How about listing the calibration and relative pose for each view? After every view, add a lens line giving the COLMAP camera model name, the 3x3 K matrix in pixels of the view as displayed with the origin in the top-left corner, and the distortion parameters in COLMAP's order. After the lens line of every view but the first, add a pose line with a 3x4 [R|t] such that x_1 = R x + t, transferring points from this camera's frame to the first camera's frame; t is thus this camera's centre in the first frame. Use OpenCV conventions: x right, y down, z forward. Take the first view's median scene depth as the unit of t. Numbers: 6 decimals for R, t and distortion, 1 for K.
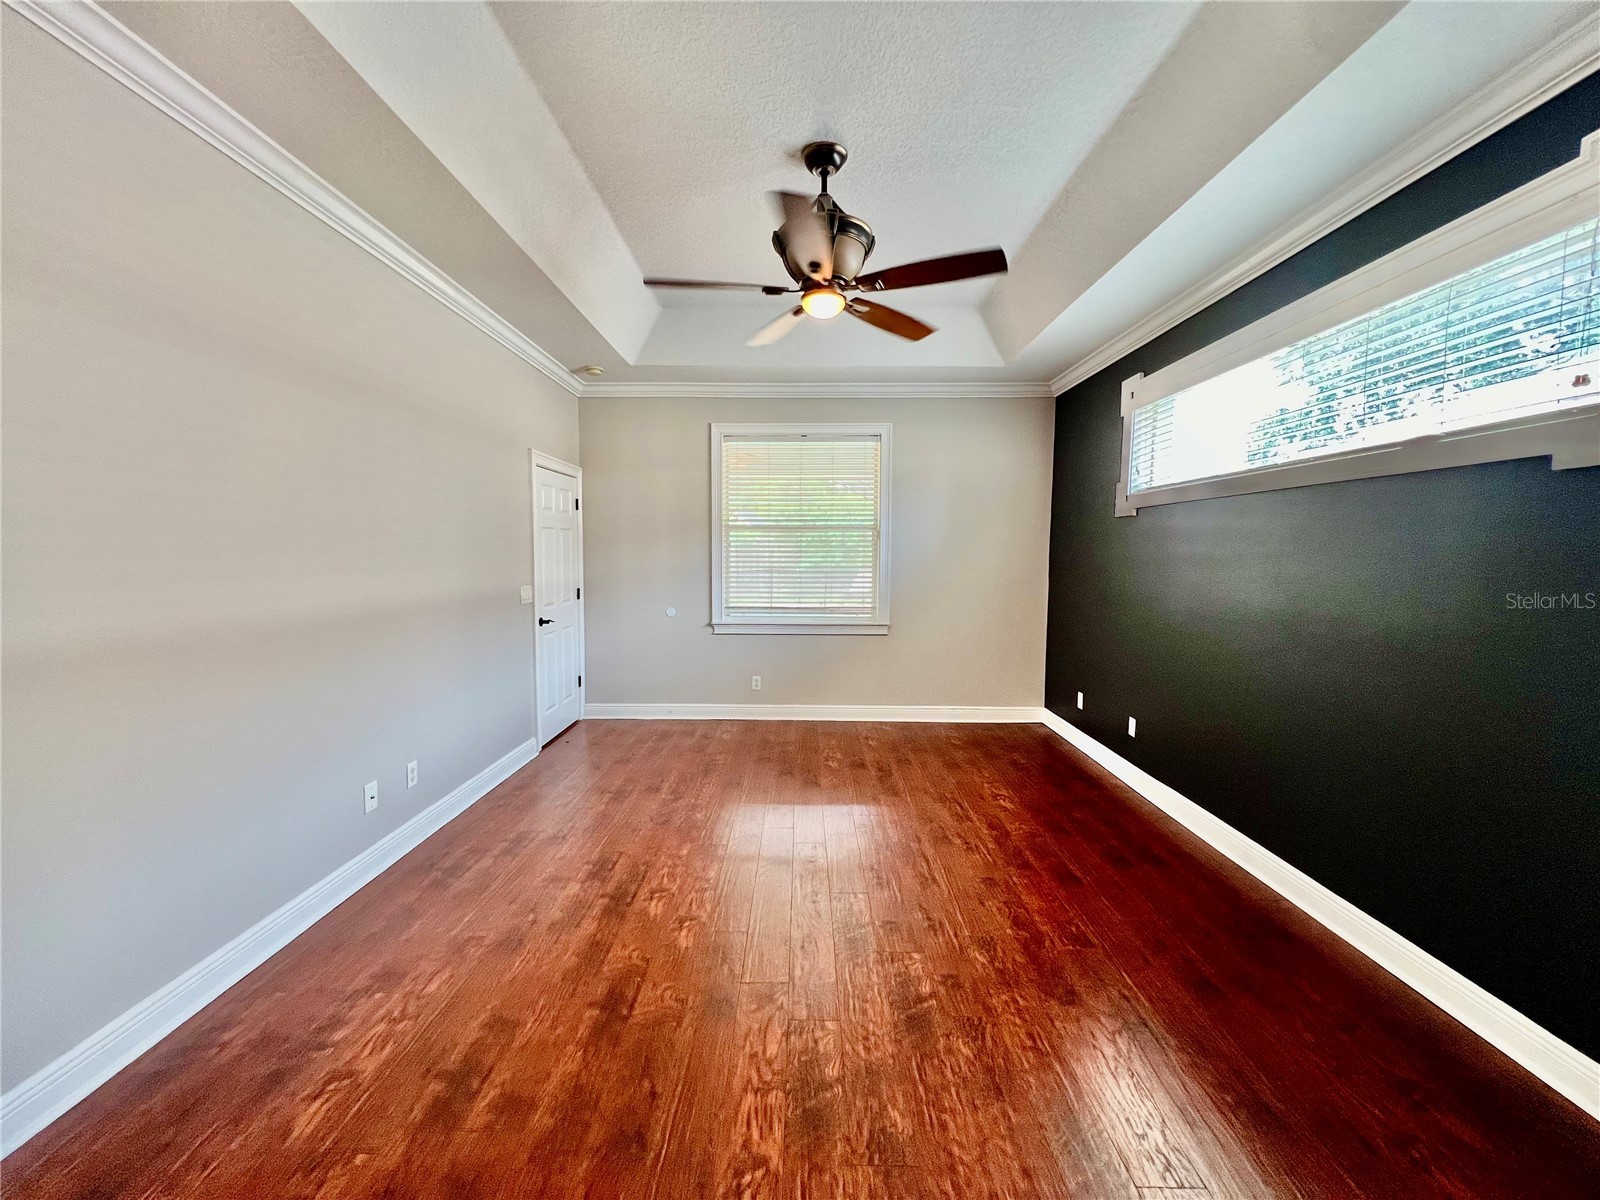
lens RADIAL K [[639.2, 0, 795.6], [0, 639.2, 598.7], [0, 0, 1]] dist [0.001190, 0.000146]
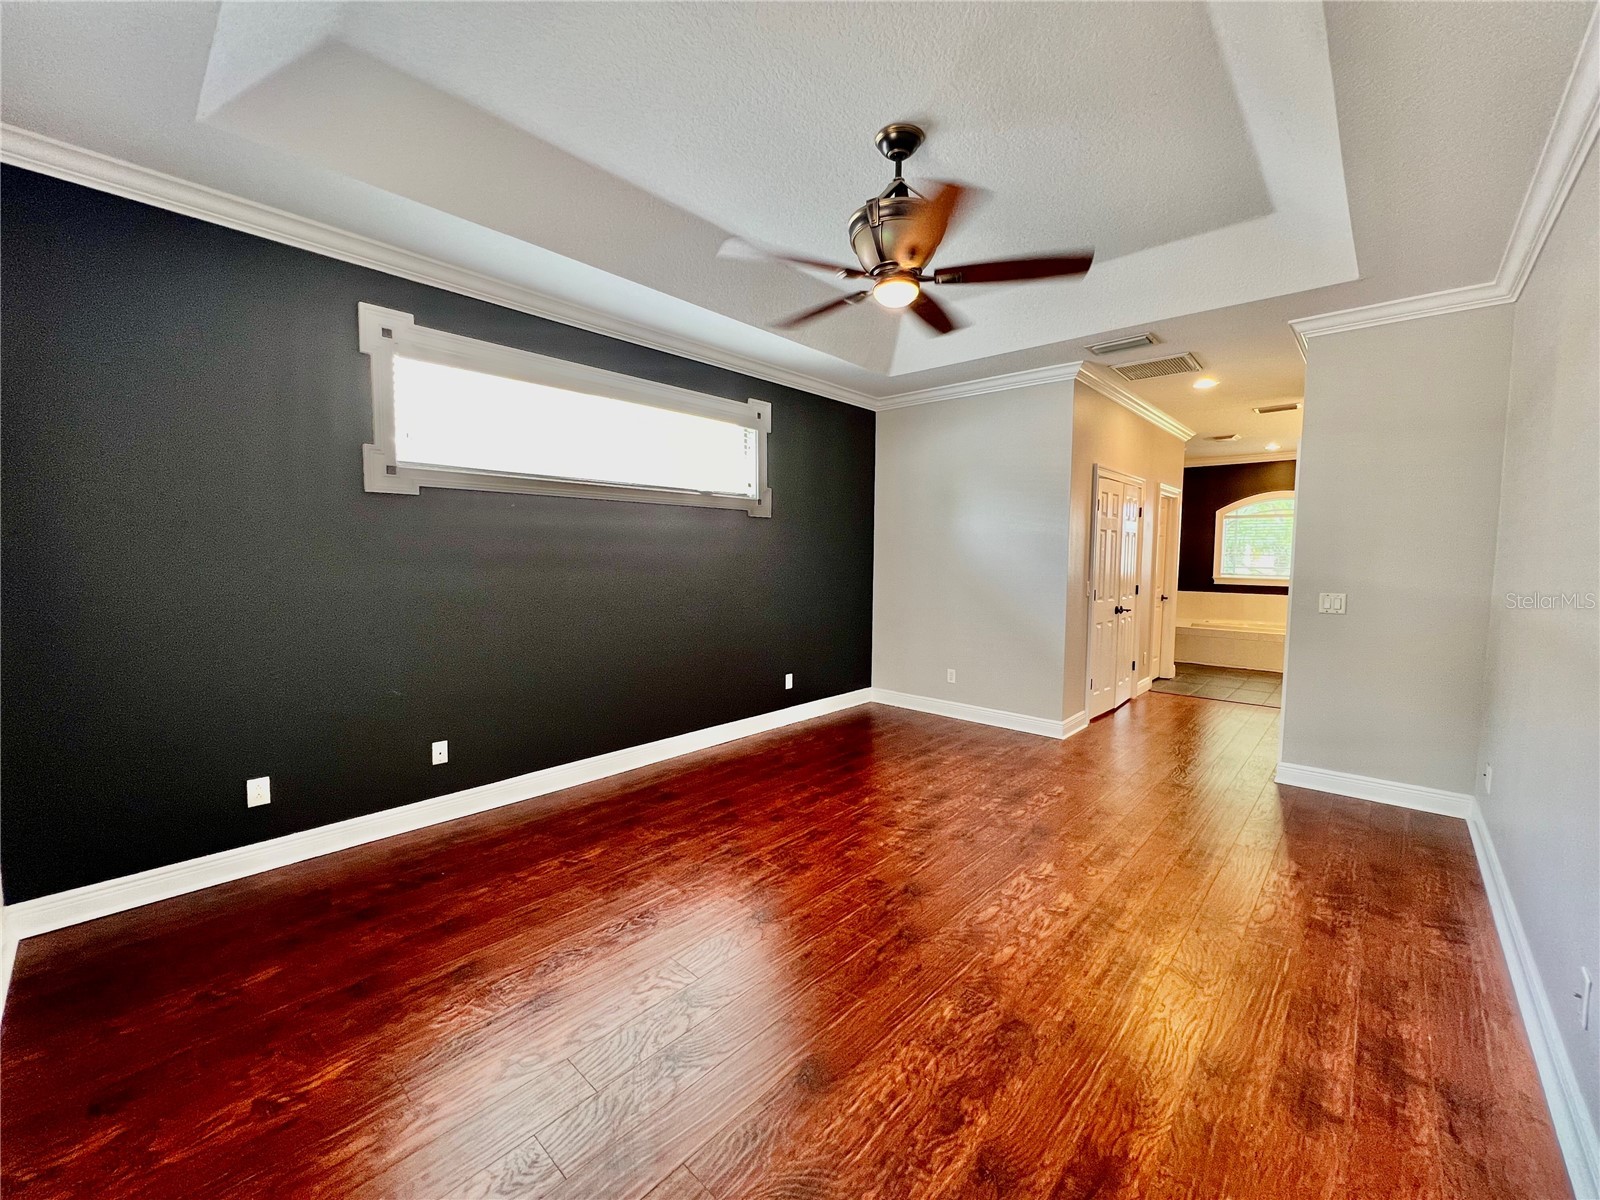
lens RADIAL K [[639.2, 0, 795.6], [0, 639.2, 598.7], [0, 0, 1]] dist [0.001190, 0.000146]
pose [[-0.740356, -0.062585, 0.669295, -0.523124], [0.035925, 0.990550, 0.132365, -0.132070], [-0.671254, 0.122042, -0.731111, 1.871087]]
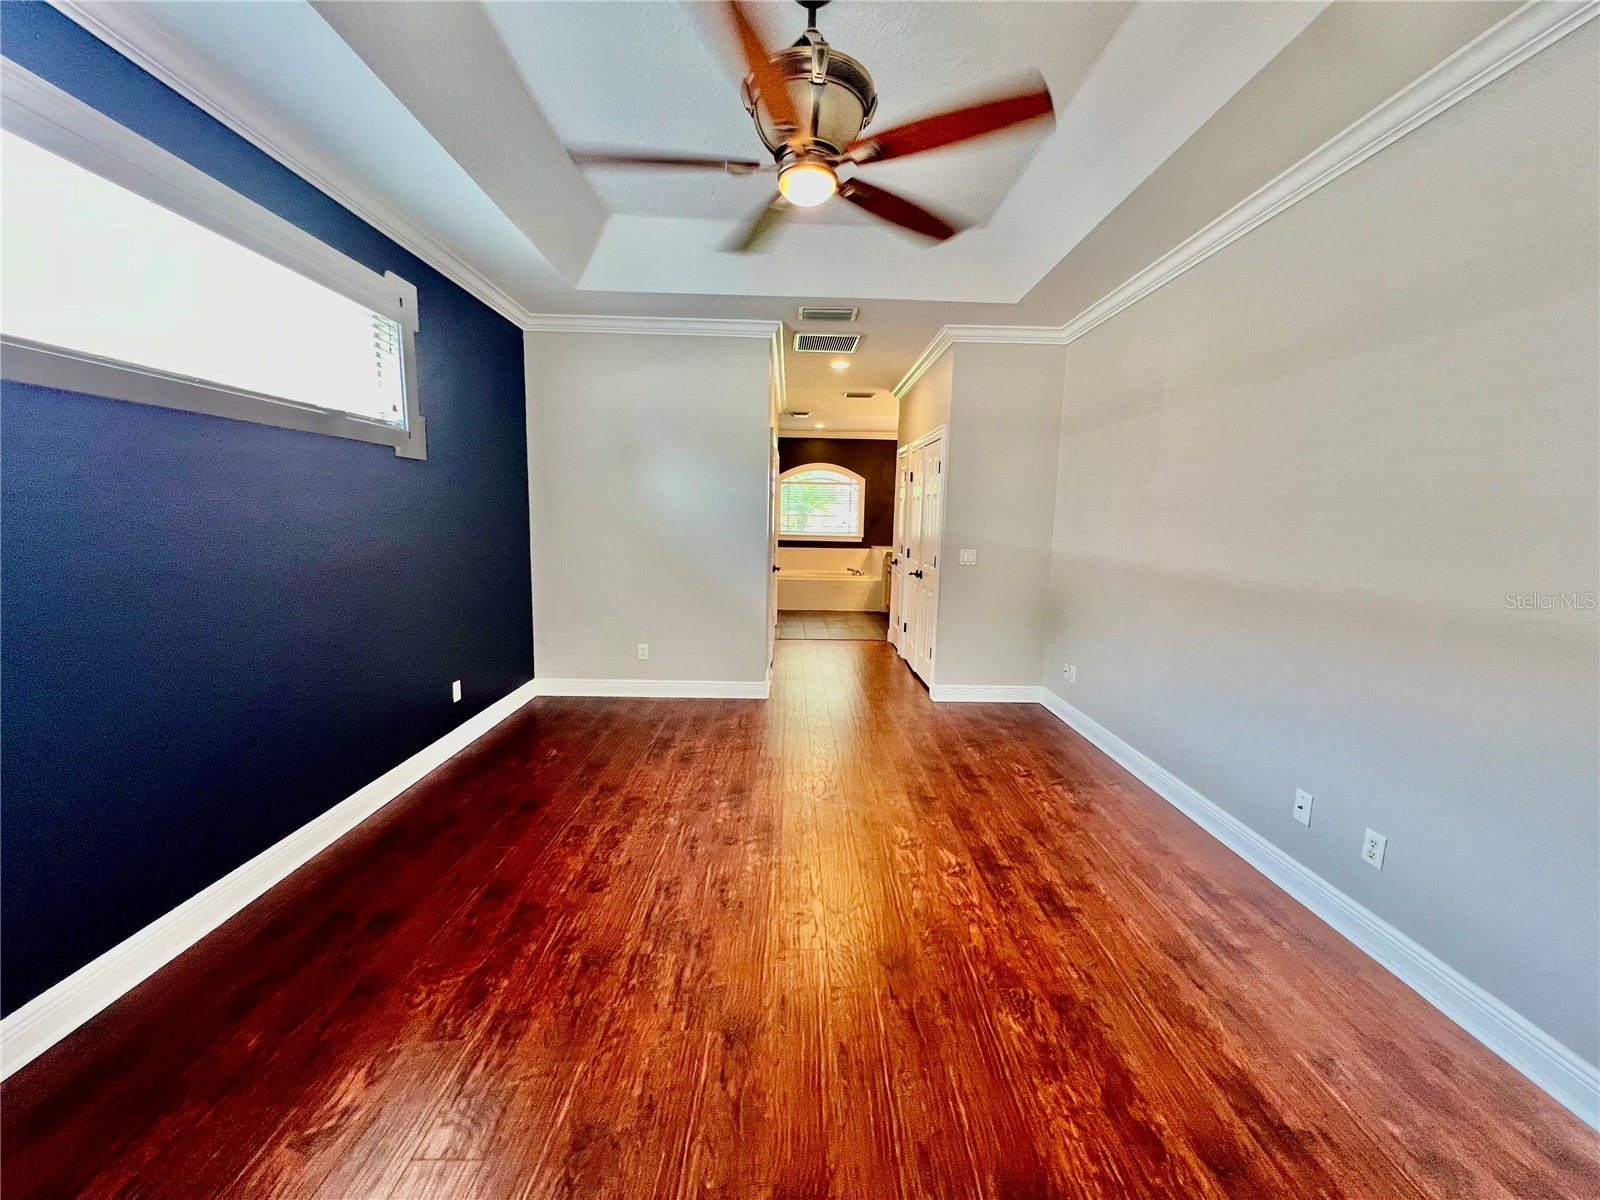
lens RADIAL K [[639.2, 0, 795.6], [0, 639.2, 598.7], [0, 0, 1]] dist [0.001190, 0.000146]
pose [[-0.999425, -0.025306, -0.022583, 0.062688], [-0.029371, 0.978723, 0.203075, -0.132473], [0.016963, 0.203621, -0.978903, 1.842244]]
